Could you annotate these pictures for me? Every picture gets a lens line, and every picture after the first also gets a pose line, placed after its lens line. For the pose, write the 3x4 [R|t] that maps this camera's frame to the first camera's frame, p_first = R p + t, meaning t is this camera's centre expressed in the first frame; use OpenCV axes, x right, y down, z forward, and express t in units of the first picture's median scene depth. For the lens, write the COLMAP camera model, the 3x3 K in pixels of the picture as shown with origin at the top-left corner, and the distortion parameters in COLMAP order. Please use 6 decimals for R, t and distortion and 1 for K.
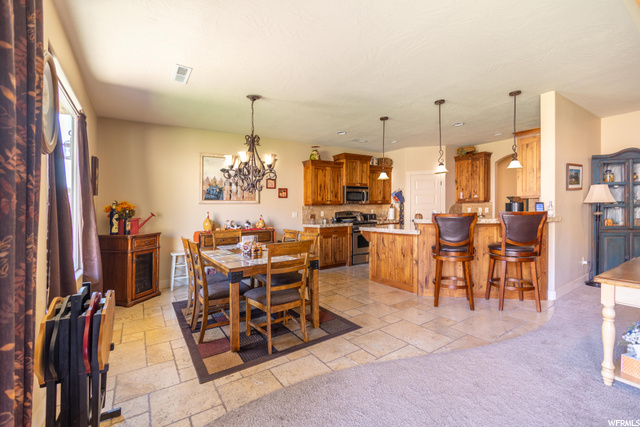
lens RADIAL K [[275.9, 0, 318.2], [0, 275.9, 205.8], [0, 0, 1]] dist [-0.001716, -0.000166]
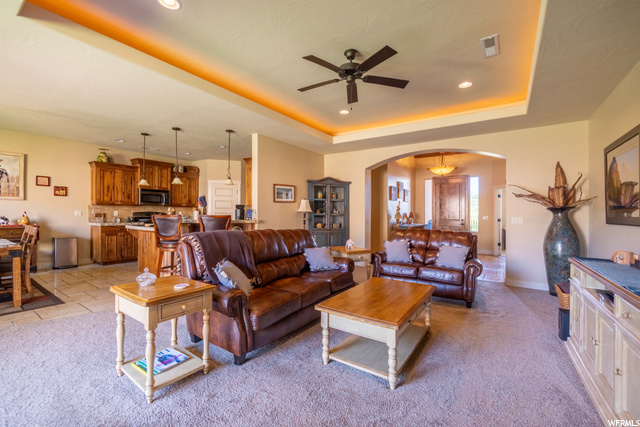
lens RADIAL K [[273.0, 0, 320.0], [0, 273.0, 213.5], [0, 0, 1]] dist [-0.002862, -0.000380]
pose [[0.927216, 0.037348, 0.372660, 0.372422], [-0.041748, 0.999121, 0.003742, -0.007533], [-0.372193, -0.019027, 0.927960, -0.274964]]
